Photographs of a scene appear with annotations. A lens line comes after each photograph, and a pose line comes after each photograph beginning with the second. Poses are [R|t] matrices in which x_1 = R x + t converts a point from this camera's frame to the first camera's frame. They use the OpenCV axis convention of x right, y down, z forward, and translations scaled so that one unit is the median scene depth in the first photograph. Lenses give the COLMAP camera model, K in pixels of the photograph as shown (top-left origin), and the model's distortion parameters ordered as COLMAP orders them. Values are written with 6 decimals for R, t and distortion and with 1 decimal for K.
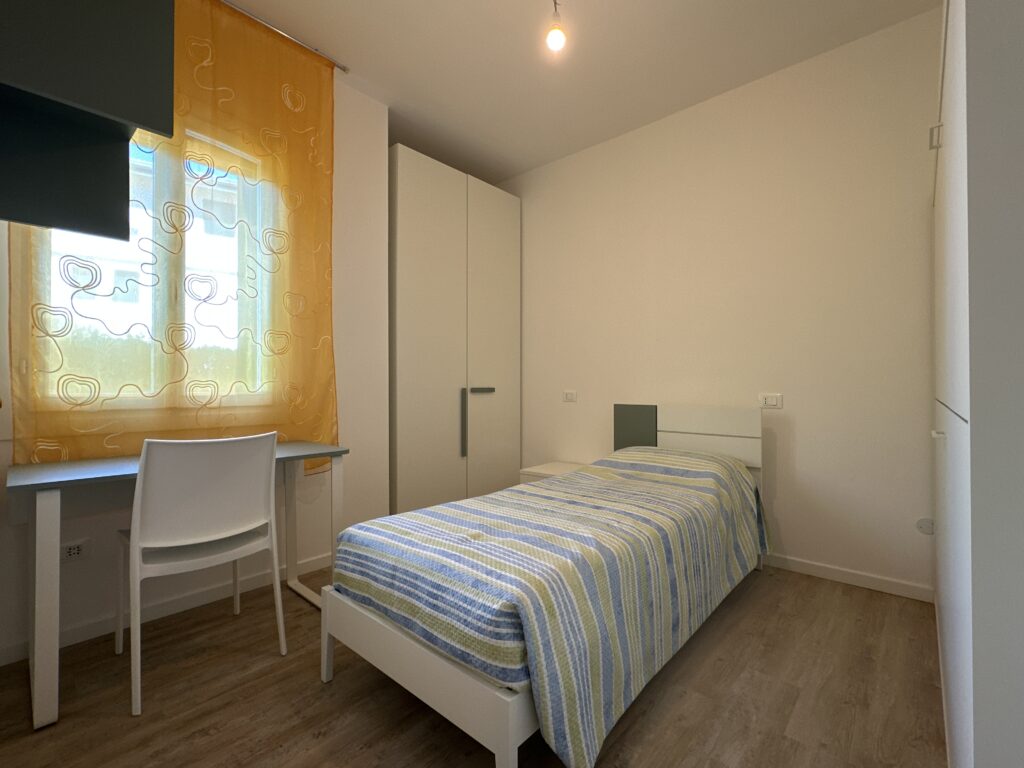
lens RADIAL K [[469.8, 0, 512.0], [0, 469.8, 384.0], [0, 0, 1]] dist [-0.002303, -0.000497]
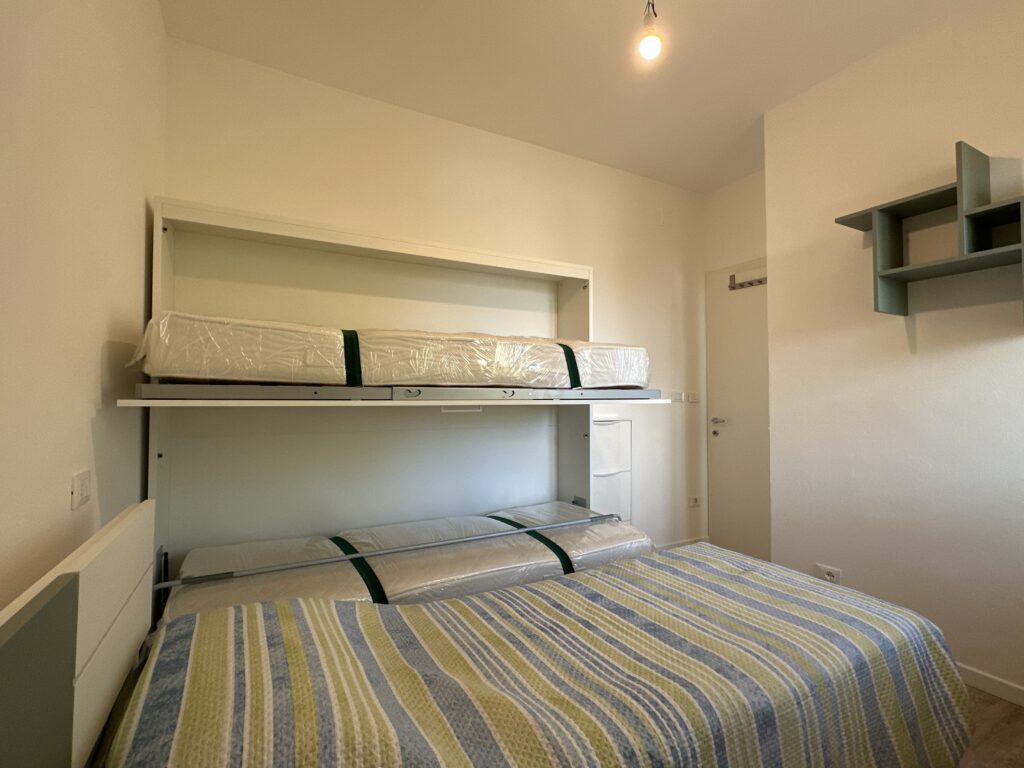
lens RADIAL K [[488.1, 0, 512.0], [0, 488.1, 384.0], [0, 0, 1]] dist [0.013315, -0.000360]
pose [[-0.941901, 0.013088, 0.335636, 0.035268], [-0.001203, 0.999103, -0.042337, -0.058269], [-0.335889, -0.040281, -0.941040, 1.938075]]
